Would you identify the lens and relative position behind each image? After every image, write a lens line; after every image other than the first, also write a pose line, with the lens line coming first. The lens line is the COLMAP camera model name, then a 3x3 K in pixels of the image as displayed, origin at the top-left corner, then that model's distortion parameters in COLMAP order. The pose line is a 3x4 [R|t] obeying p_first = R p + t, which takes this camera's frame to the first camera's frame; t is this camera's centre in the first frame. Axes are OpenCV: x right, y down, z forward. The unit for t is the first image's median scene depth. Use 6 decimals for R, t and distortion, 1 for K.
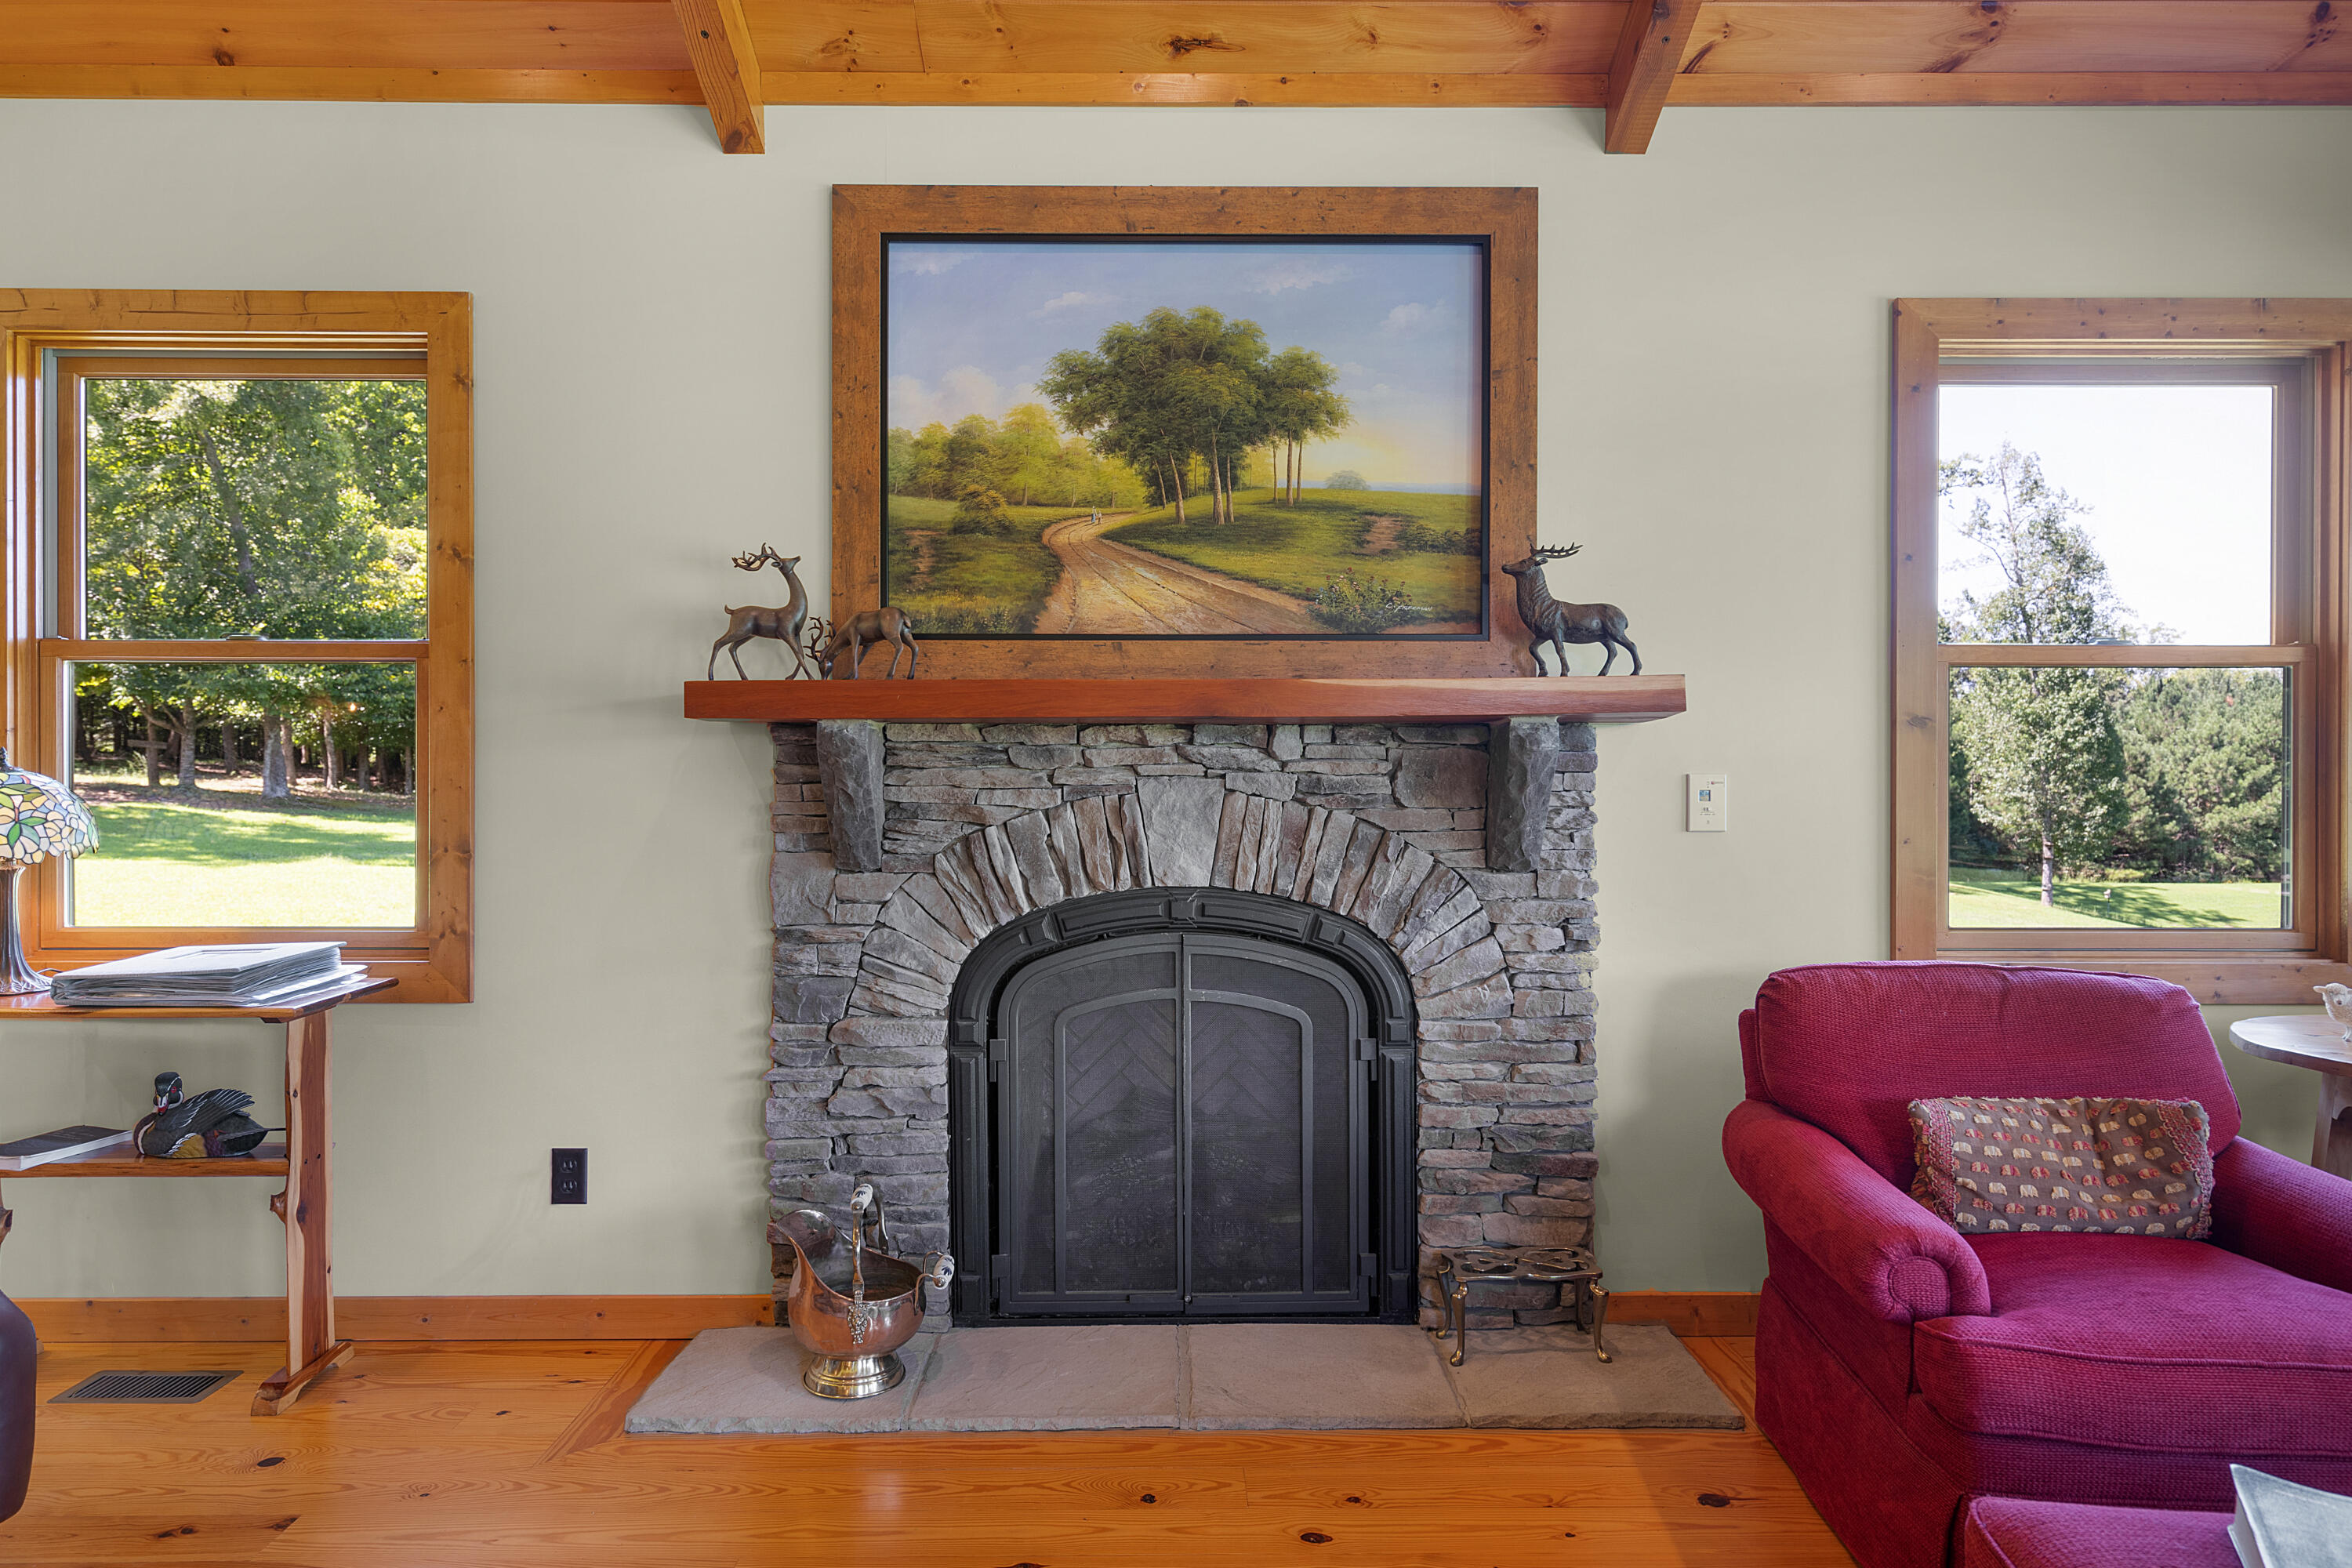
lens RADIAL K [[1342.4, 0, 1176.0], [0, 1342.4, 784.0], [0, 0, 1]] dist [0.004713, 0.001478]
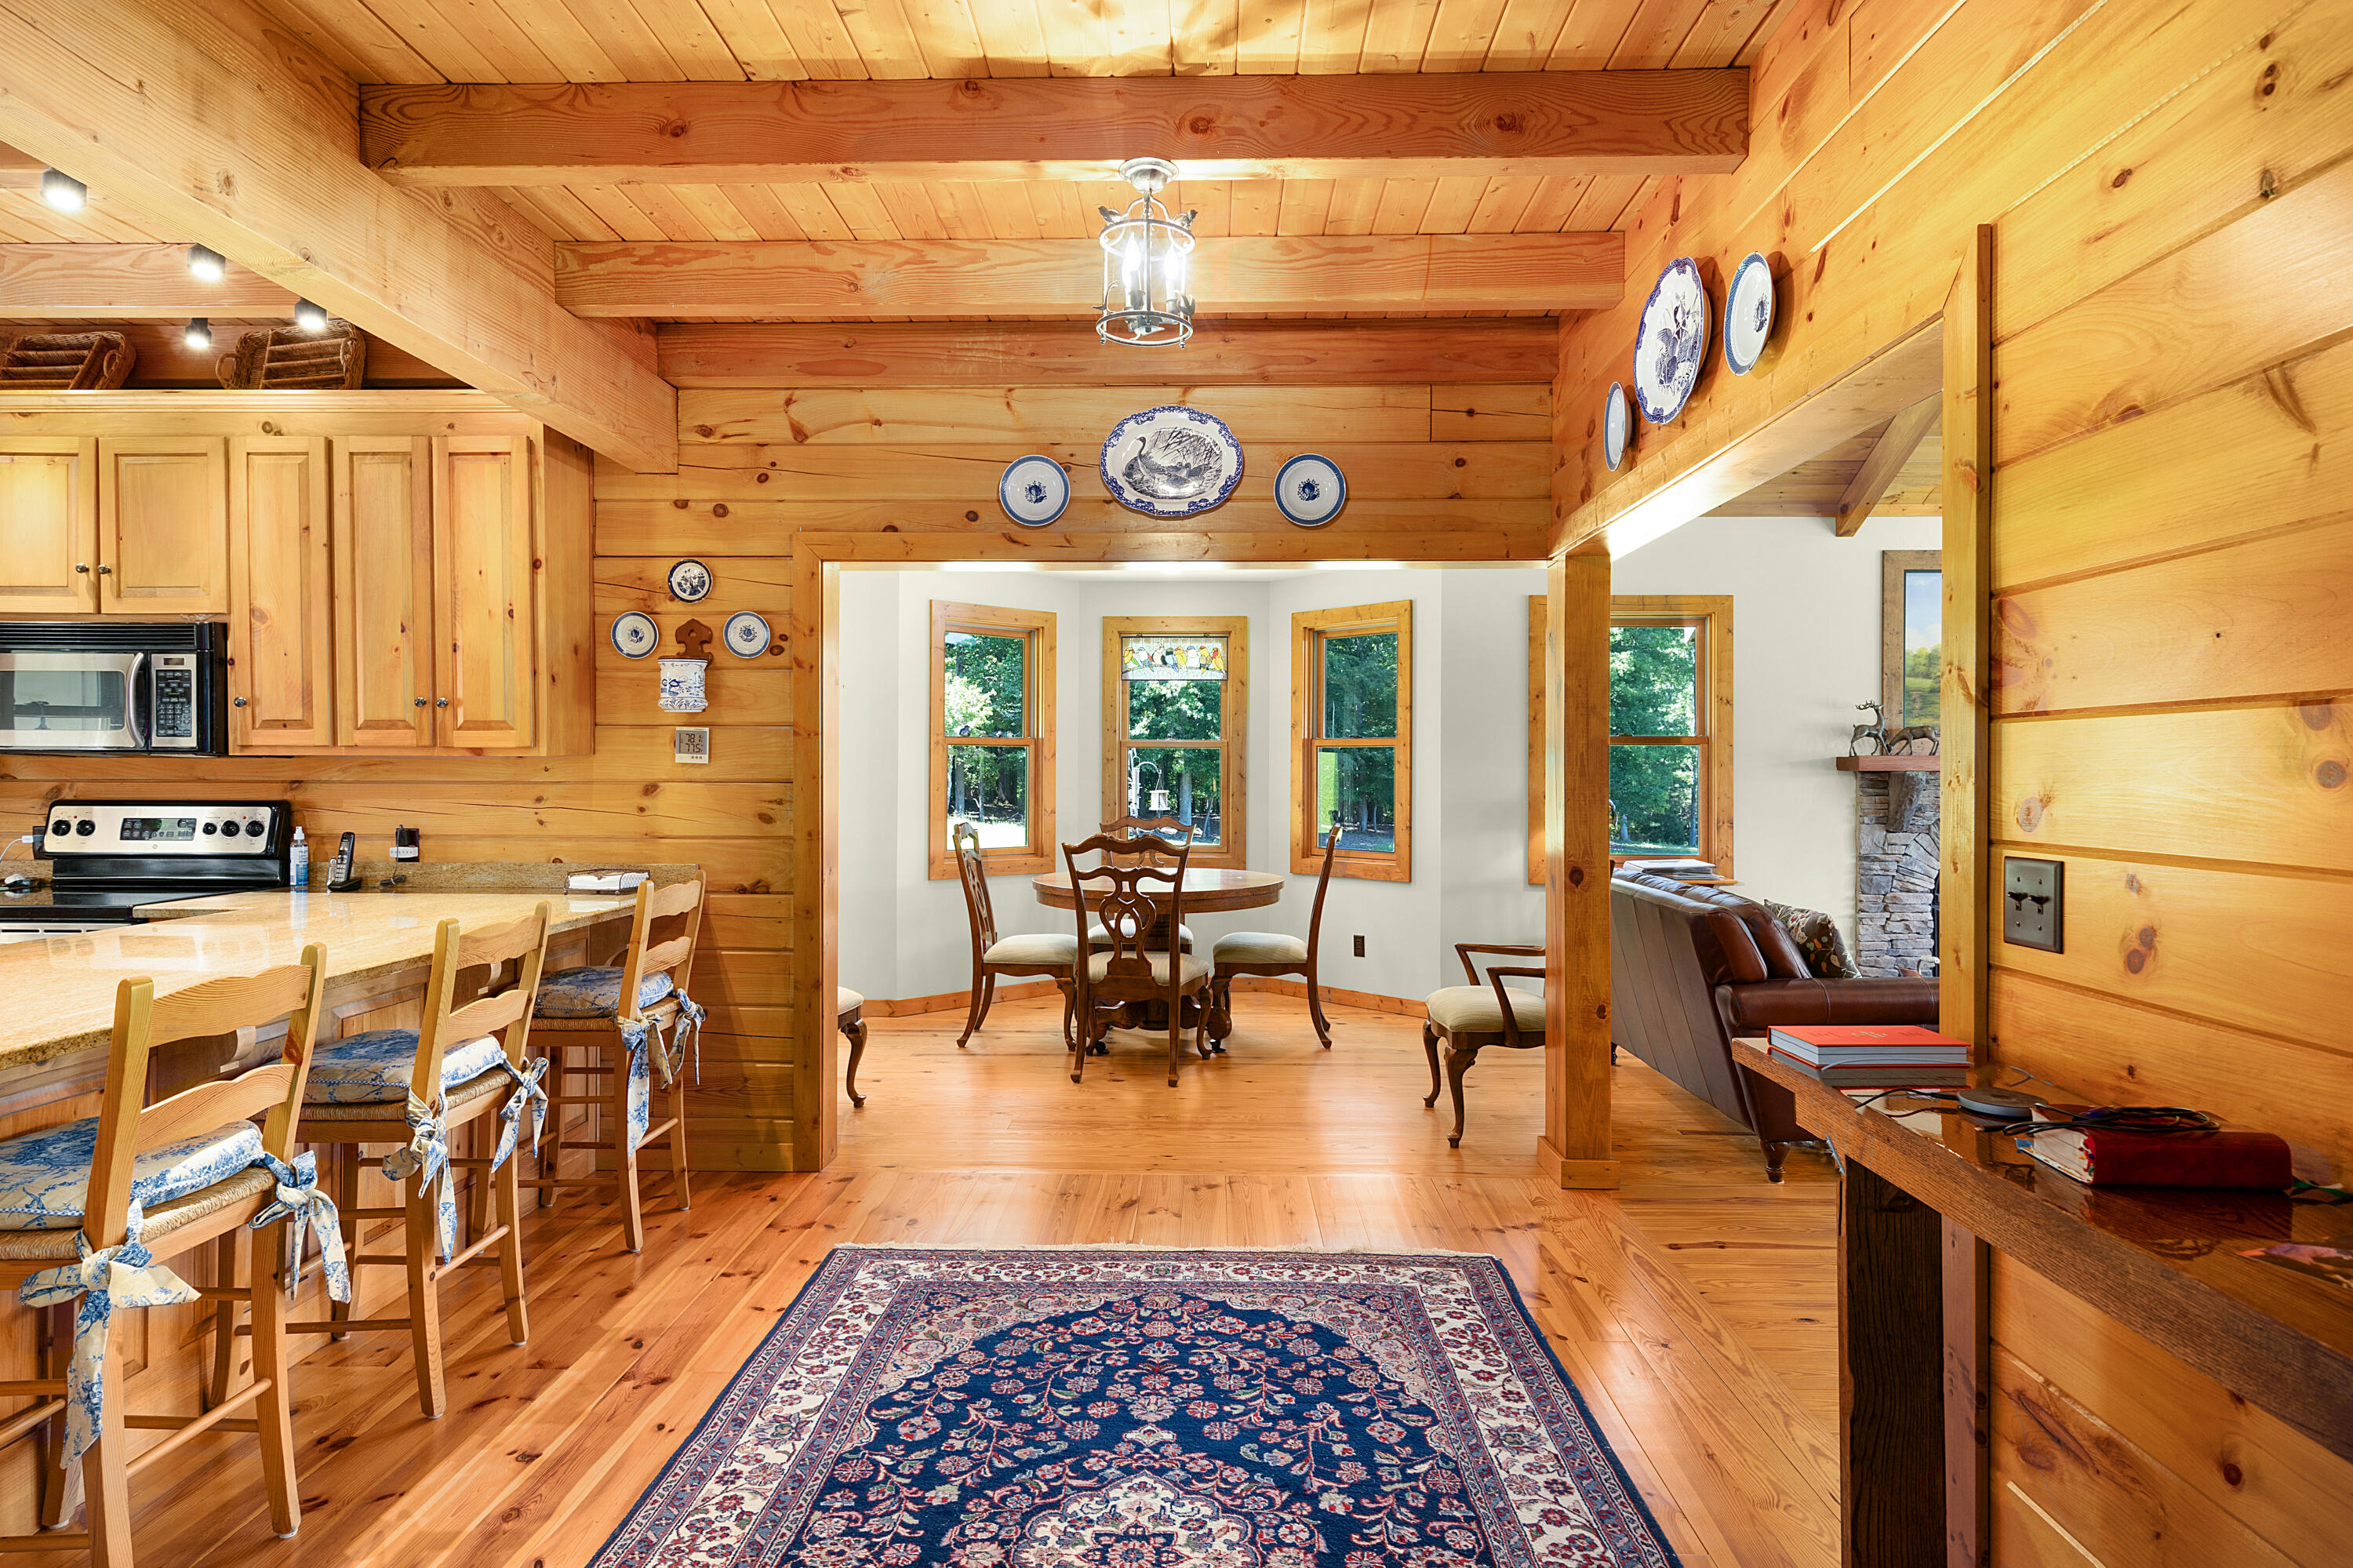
lens RADIAL K [[1272.6, 0, 1176.5], [0, 1272.6, 784.0], [0, 0, 1]] dist [0.002688, 0.000453]
pose [[0.999438, 0.002935, -0.033379, -1.457525], [-0.003057, 0.999989, -0.003599, -0.010186], [0.033368, 0.003699, 0.999436, -1.346967]]
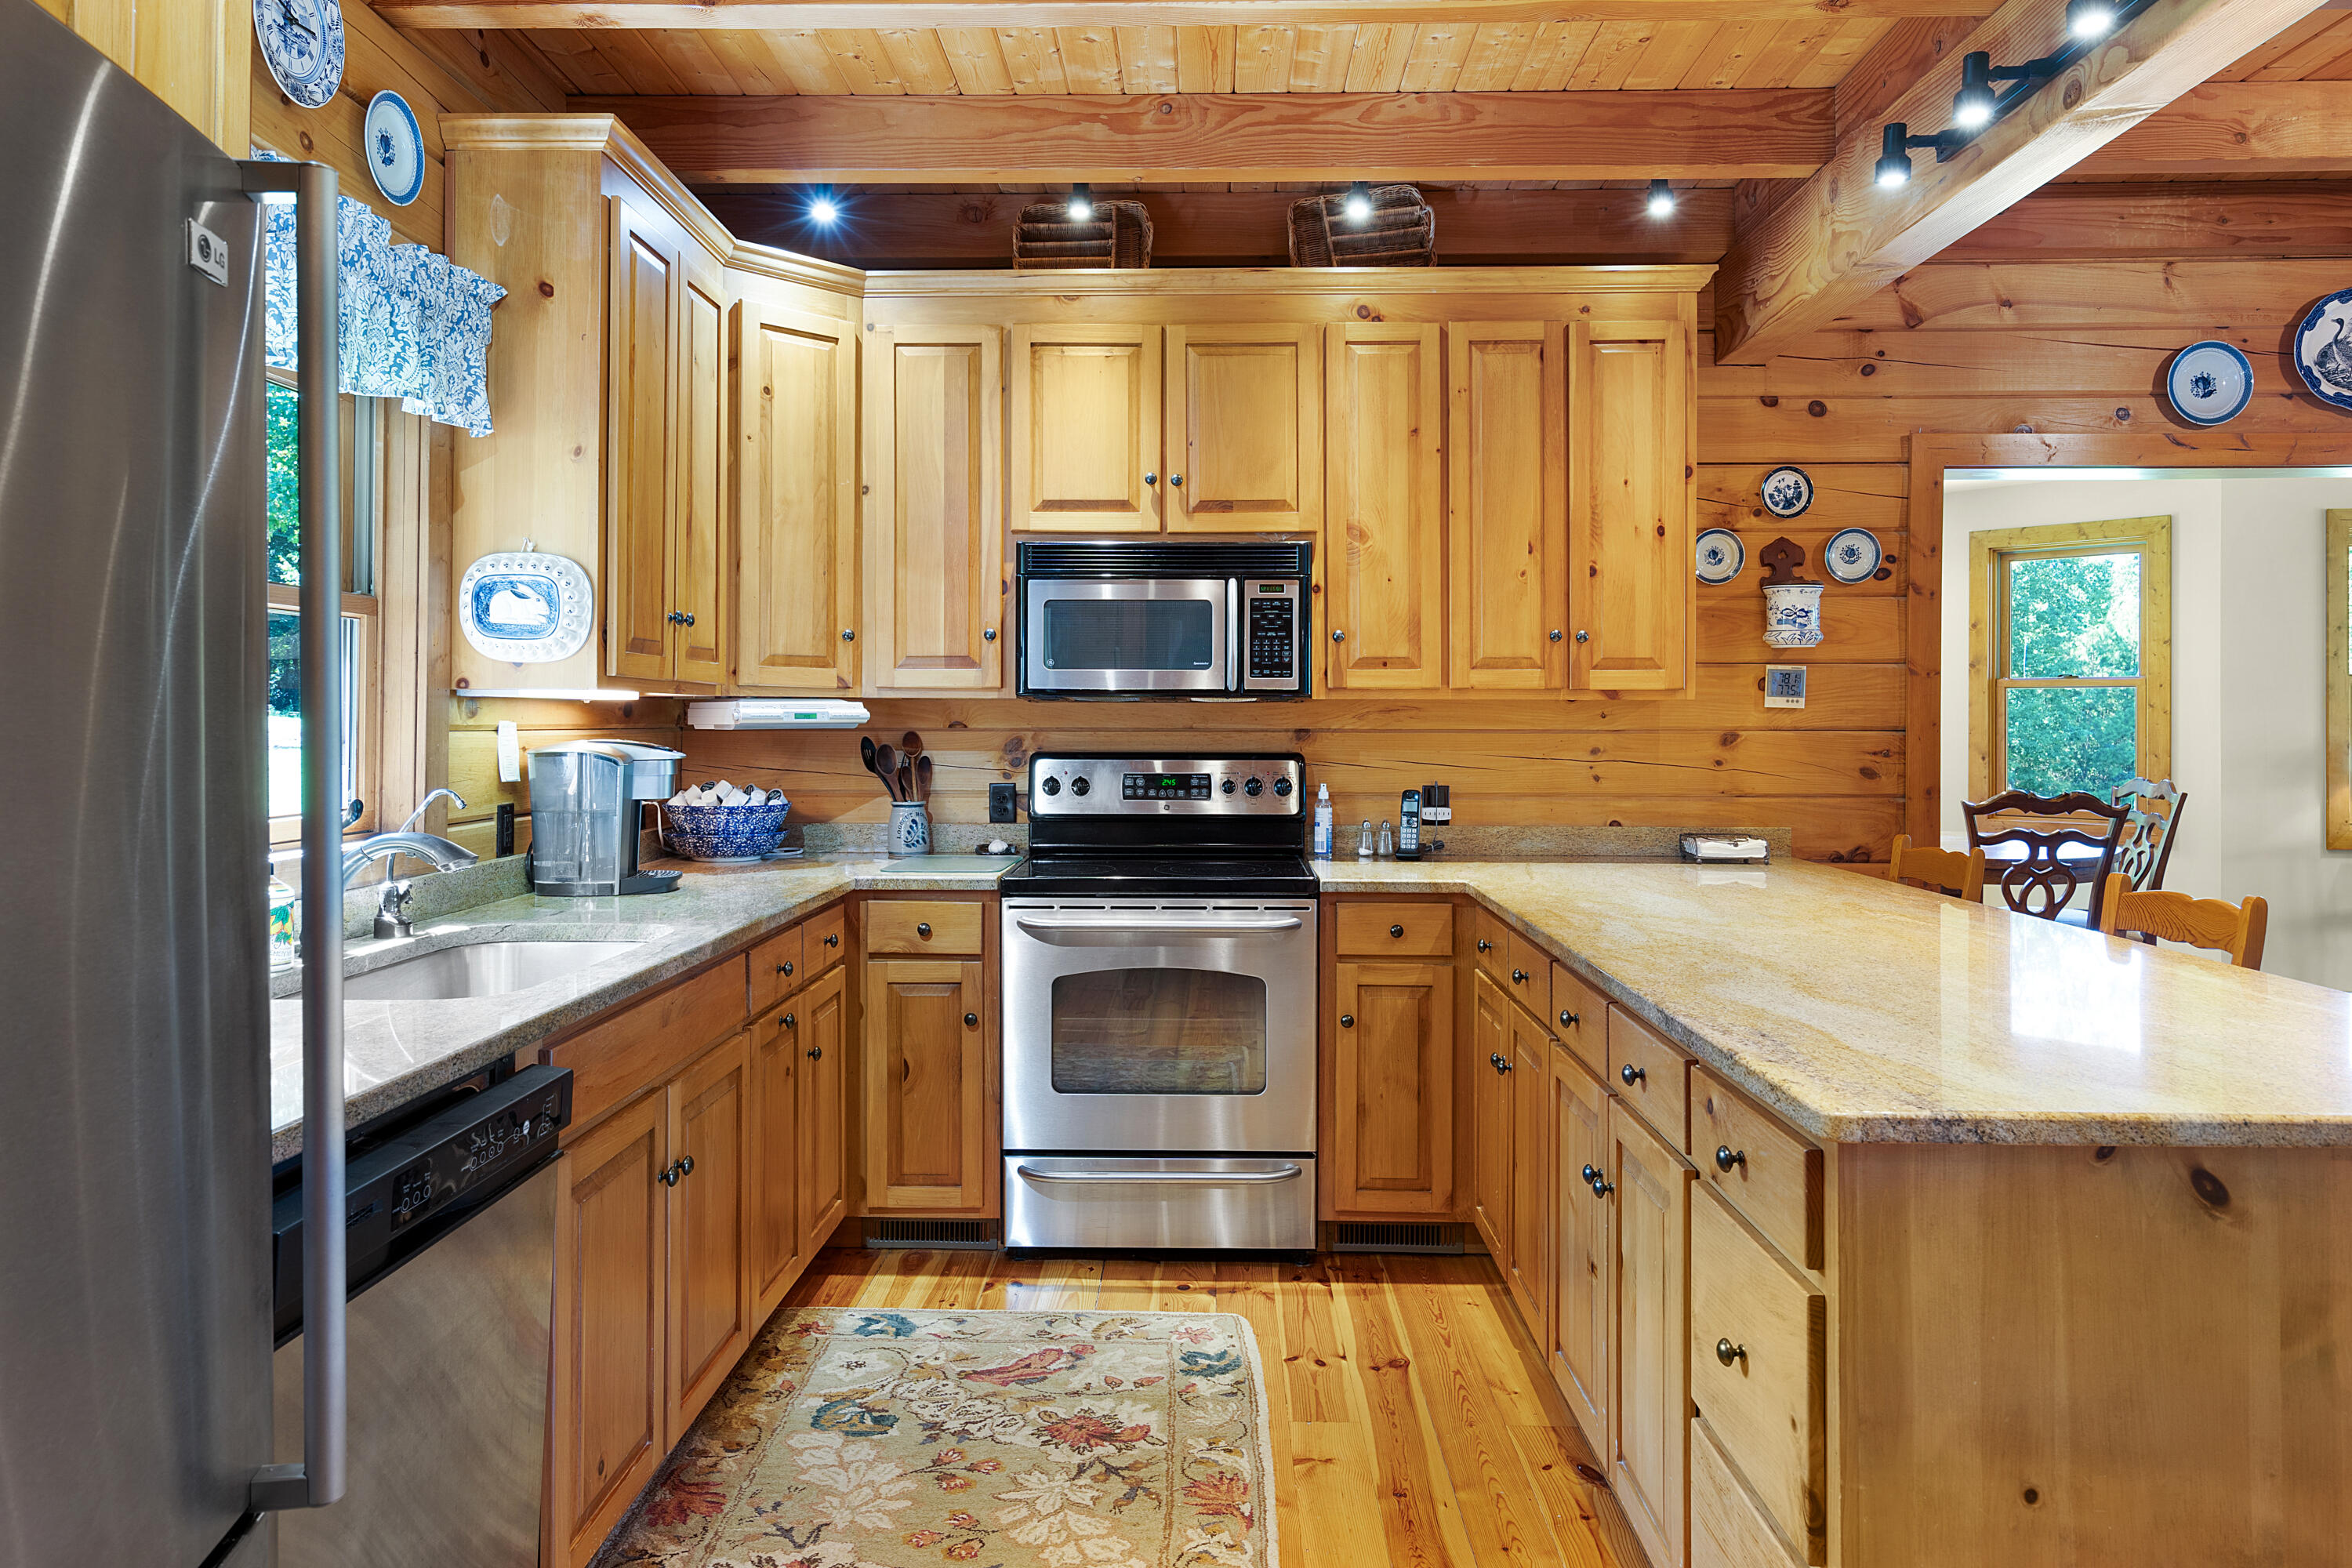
lens RADIAL K [[1471.5, 0, 1174.4], [0, 1471.5, 728.9], [0, 0, 1]] dist [0.007214, 0.002040]
pose [[0.999398, 0.000791, -0.034683, -2.587510], [-0.001023, 0.999977, -0.006681, -0.007125], [0.034677, 0.006712, 0.999376, -1.352622]]
